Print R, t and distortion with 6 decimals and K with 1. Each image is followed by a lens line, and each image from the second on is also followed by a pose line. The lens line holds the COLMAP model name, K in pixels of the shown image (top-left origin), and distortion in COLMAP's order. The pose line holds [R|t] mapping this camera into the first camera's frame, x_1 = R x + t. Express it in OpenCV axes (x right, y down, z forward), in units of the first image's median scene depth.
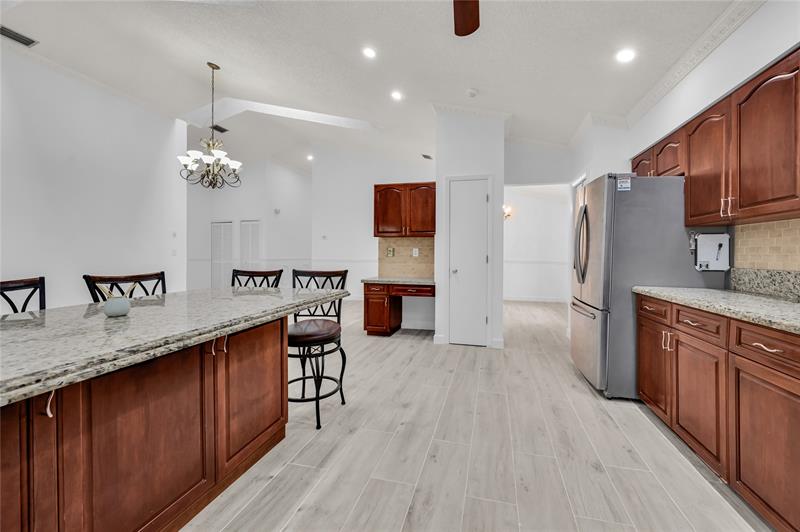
lens RADIAL K [[328.7, 0, 418.2], [0, 328.7, 257.9], [0, 0, 1]] dist [0.000245, -0.000026]
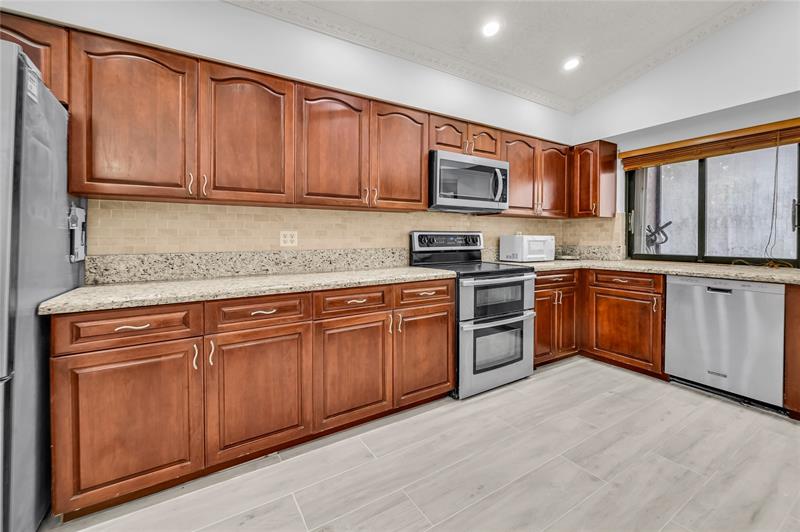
lens RADIAL K [[324.2, 0, 396.5], [0, 324.2, 236.4], [0, 0, 1]] dist [0.001295, -0.000140]
pose [[-0.682251, -0.008253, 0.731071, -0.047085], [0.001130, 0.999923, 0.012342, -0.015253], [-0.731117, 0.009246, -0.682189, 0.715942]]
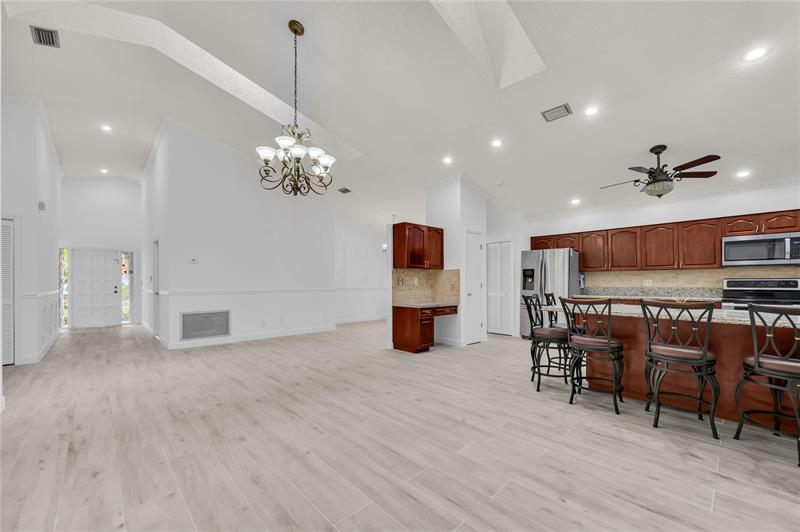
lens RADIAL K [[322.0, 0, 410.0], [0, 322.0, 282.3], [0, 0, 1]] dist [0.000688, 0.000104]
pose [[0.543060, -0.004244, 0.839683, -1.532423], [0.012132, 0.999923, -0.002792, -0.015734], [-0.839606, 0.011703, 0.543069, 0.553699]]
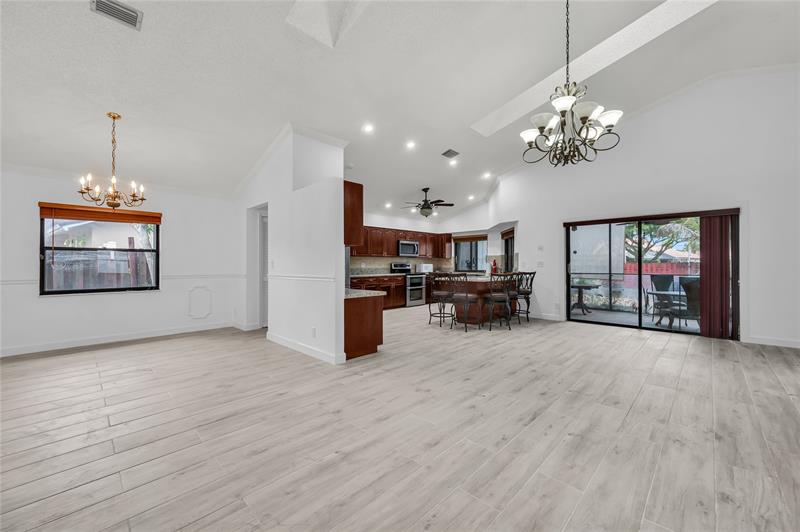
lens RADIAL K [[320.7, 0, 400.0], [0, 320.7, 266.0], [0, 0, 1]] dist [0.017699, 0.000047]
pose [[-0.857737, -0.007312, 0.514037, -0.932935], [0.000430, 0.999888, 0.014941, -0.032592], [-0.514089, 0.013036, -0.857638, 2.415666]]
